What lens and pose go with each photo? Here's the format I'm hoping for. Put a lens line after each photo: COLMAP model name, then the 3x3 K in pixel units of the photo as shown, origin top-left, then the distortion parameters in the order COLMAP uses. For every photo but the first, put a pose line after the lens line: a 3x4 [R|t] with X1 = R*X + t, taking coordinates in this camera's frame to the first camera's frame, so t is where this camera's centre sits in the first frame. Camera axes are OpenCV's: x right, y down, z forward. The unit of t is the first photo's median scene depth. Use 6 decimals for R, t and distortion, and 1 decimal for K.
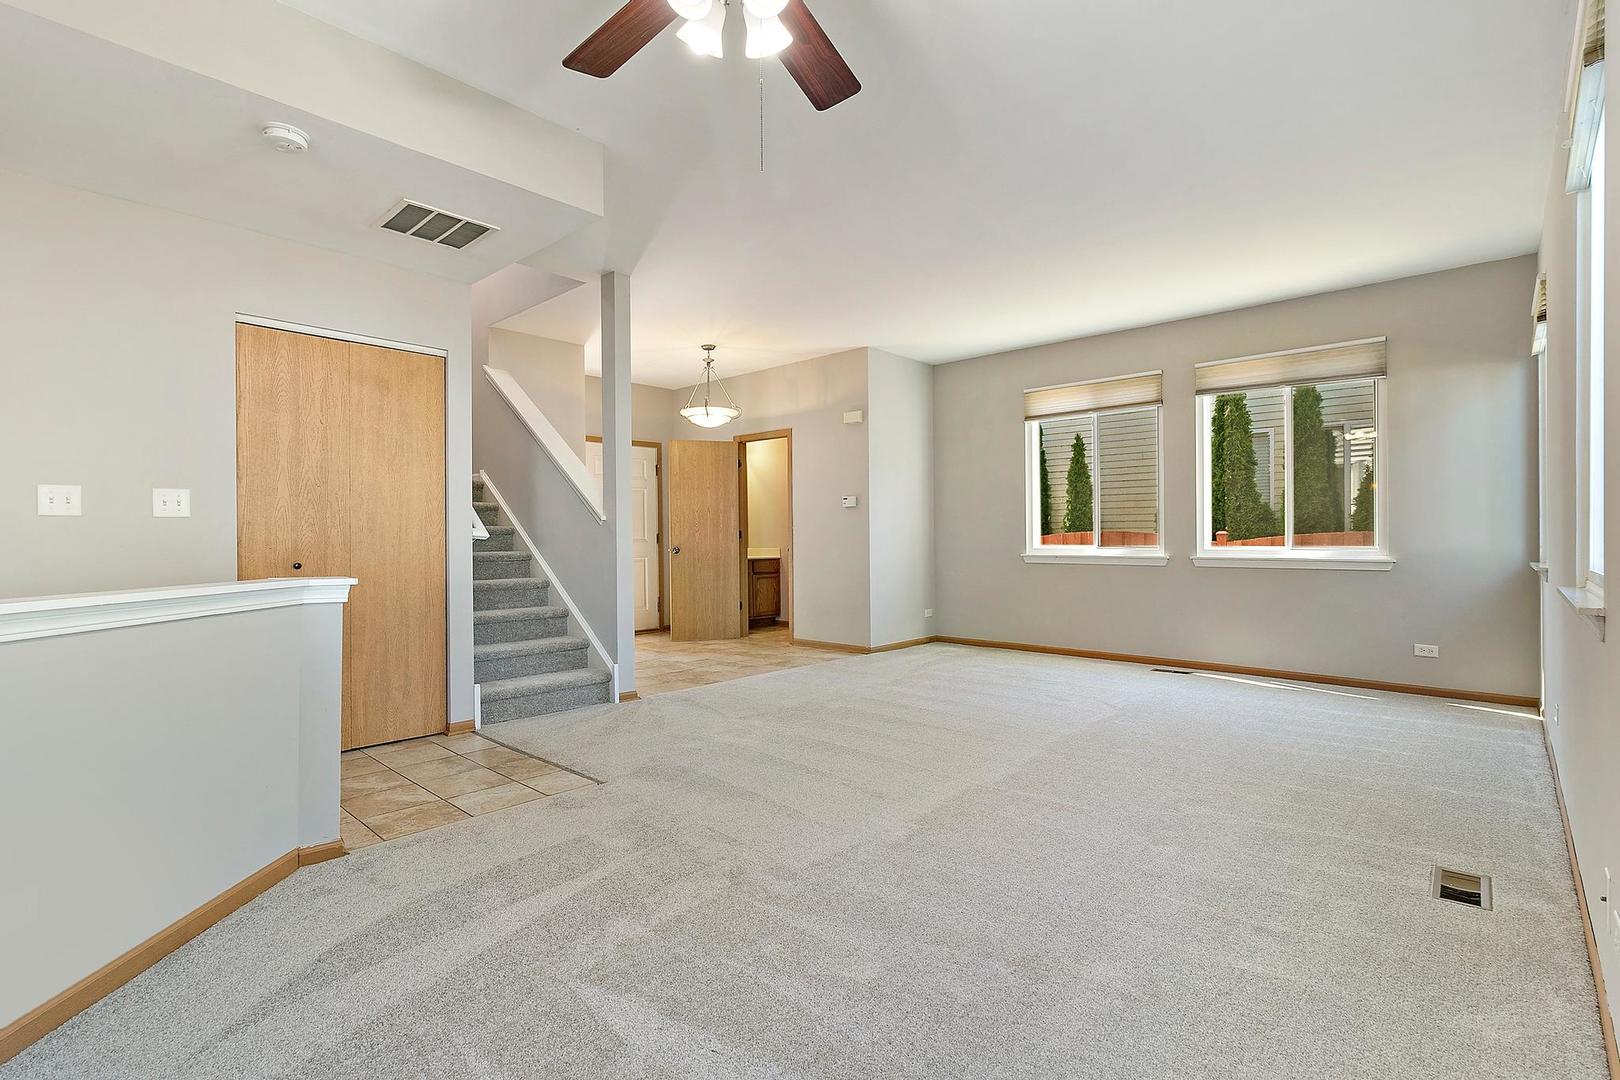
lens RADIAL K [[759.5, 0, 805.0], [0, 759.5, 539.0], [0, 0, 1]] dist [-0.001932, -0.000609]
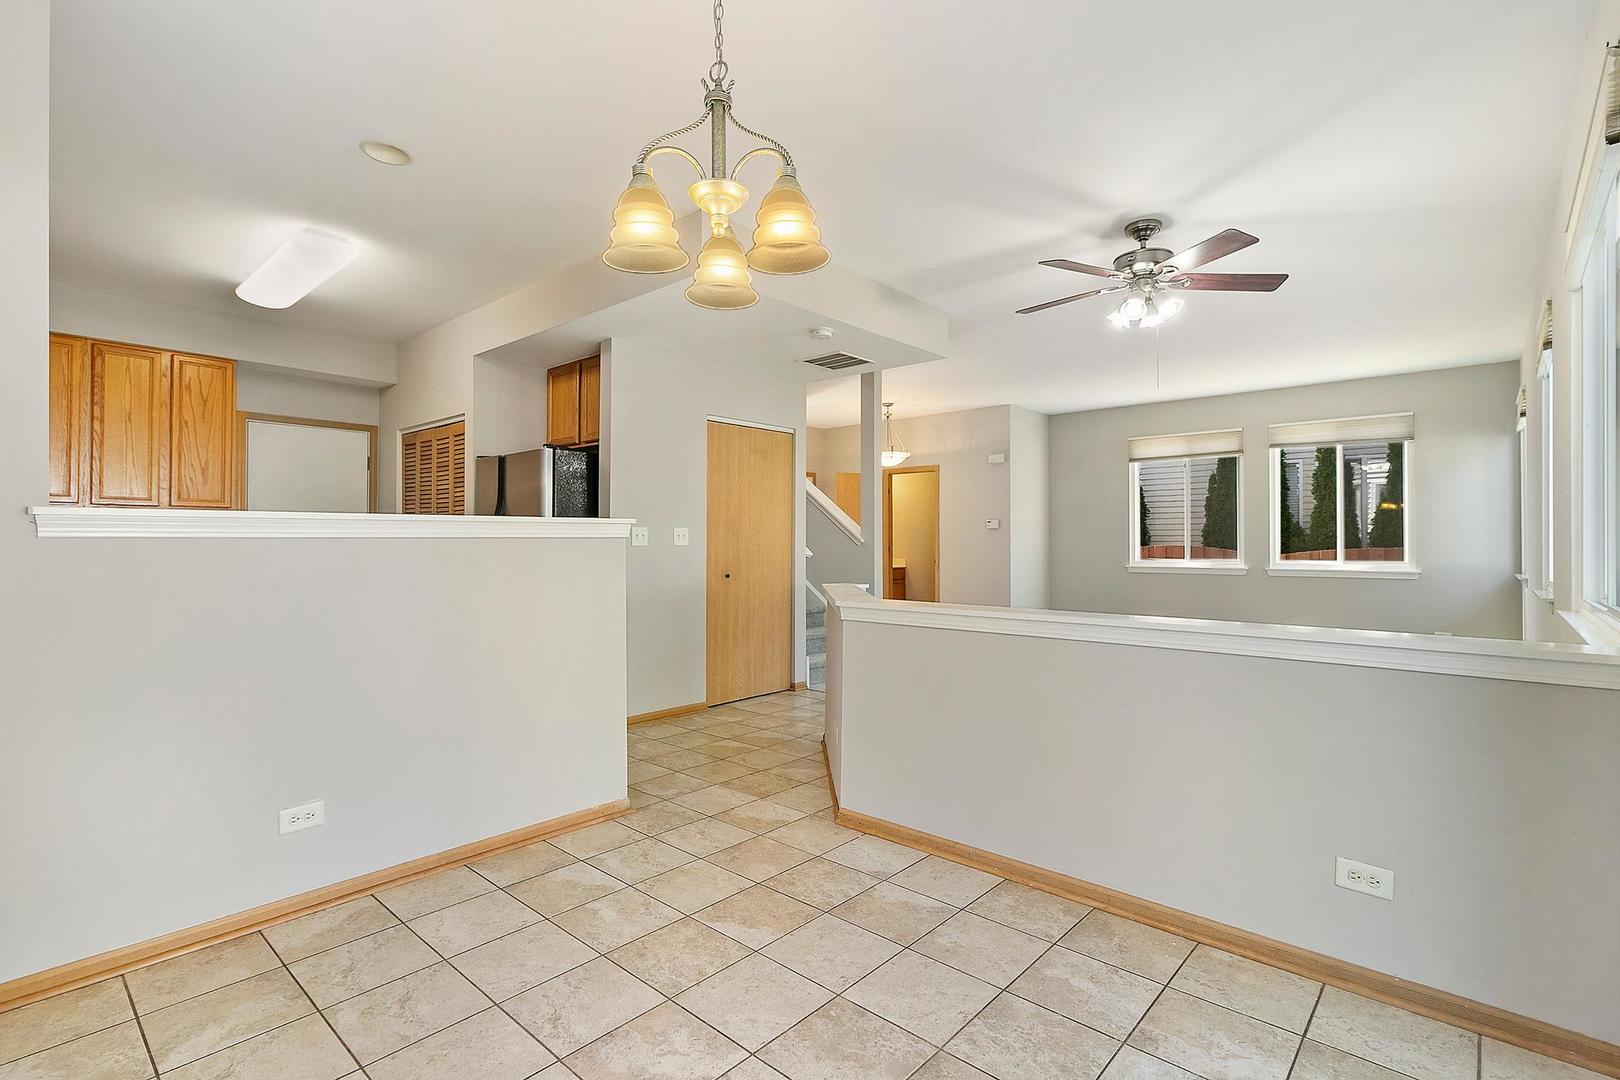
lens RADIAL K [[759.5, 0, 813.7], [0, 759.5, 539.4], [0, 0, 1]] dist [-0.001932, -0.000609]
pose [[0.999782, 0.002634, 0.020714, -0.315233], [-0.002489, 0.999972, -0.007020, -0.016453], [-0.020732, 0.006967, 0.999761, -0.320475]]
